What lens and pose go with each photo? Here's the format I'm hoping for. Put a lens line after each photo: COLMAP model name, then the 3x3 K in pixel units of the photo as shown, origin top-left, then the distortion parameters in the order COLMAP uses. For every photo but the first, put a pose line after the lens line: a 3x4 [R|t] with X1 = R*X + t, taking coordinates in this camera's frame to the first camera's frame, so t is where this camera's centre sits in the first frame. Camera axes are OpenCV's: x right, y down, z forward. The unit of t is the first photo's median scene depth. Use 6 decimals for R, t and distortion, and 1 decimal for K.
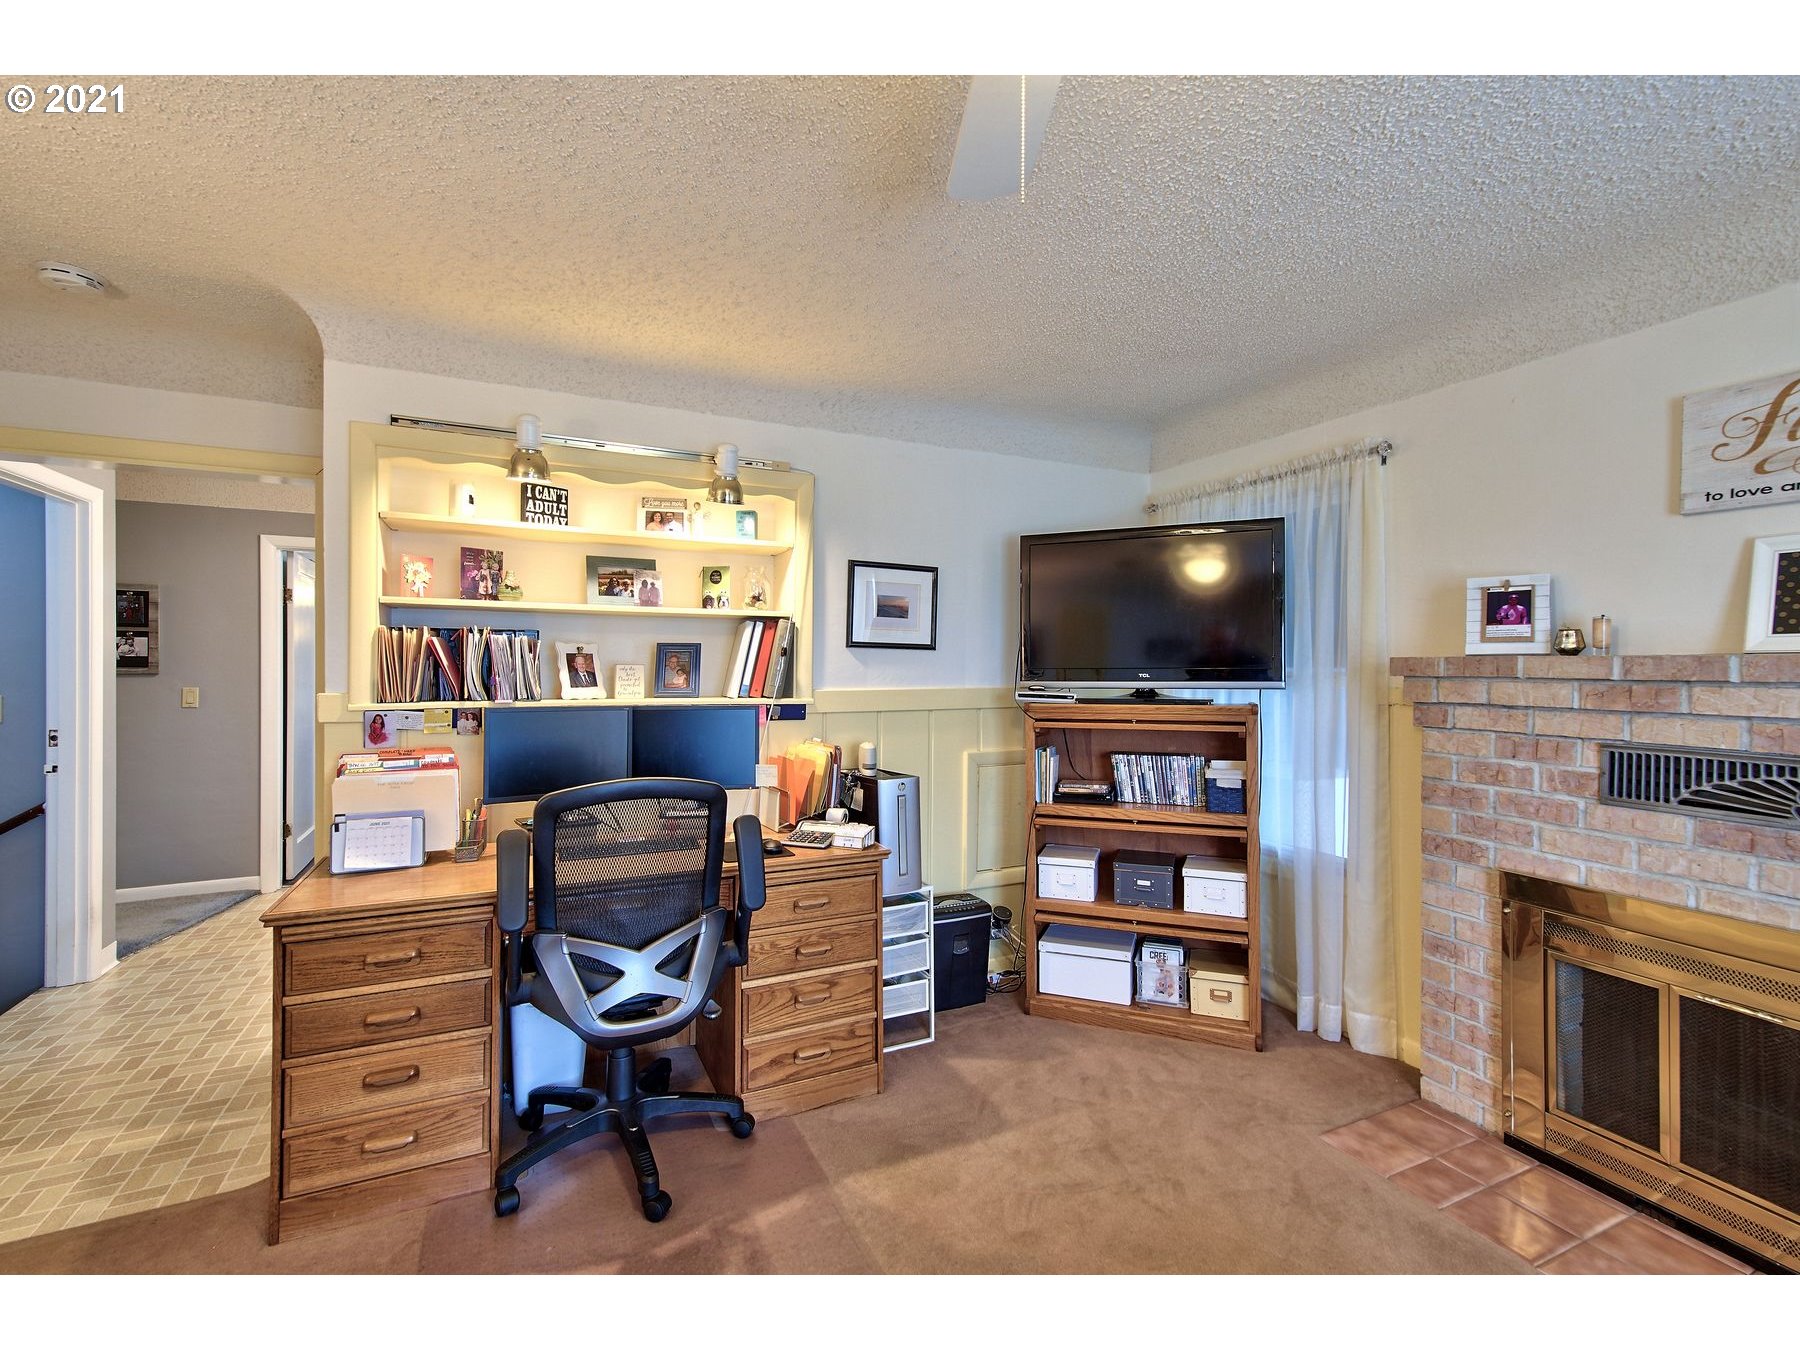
lens RADIAL K [[792.4, 0, 899.6], [0, 792.4, 669.0], [0, 0, 1]] dist [0.004578, 0.000788]
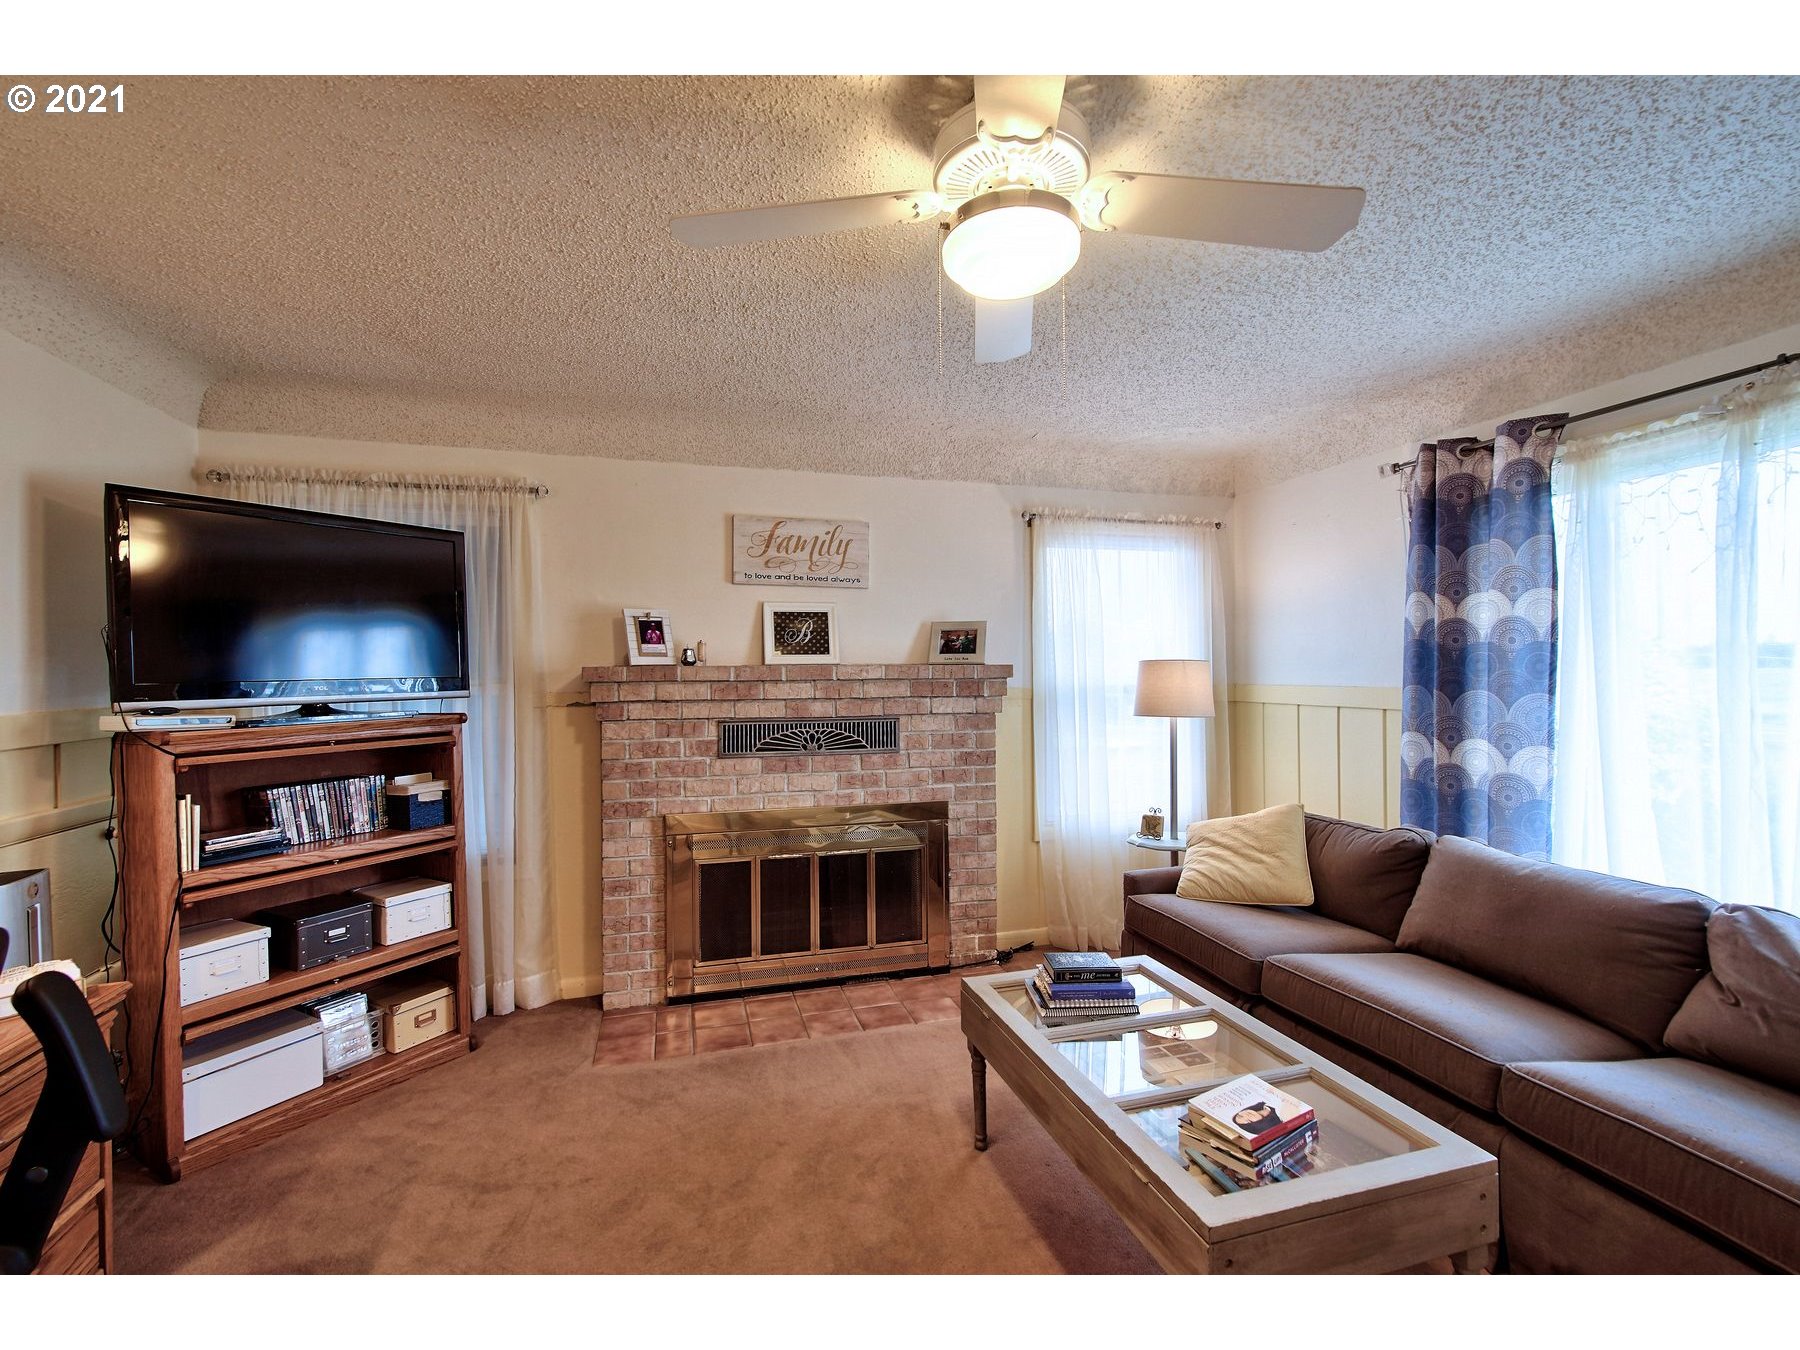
lens RADIAL K [[792.4, 0, 899.6], [0, 792.4, 669.0], [0, 0, 1]] dist [0.004578, 0.000788]
pose [[0.156376, -0.001237, 0.987697, -0.510512], [0.014421, 0.999895, -0.001031, -0.003096], [-0.987592, 0.014405, 0.156378, 0.309702]]
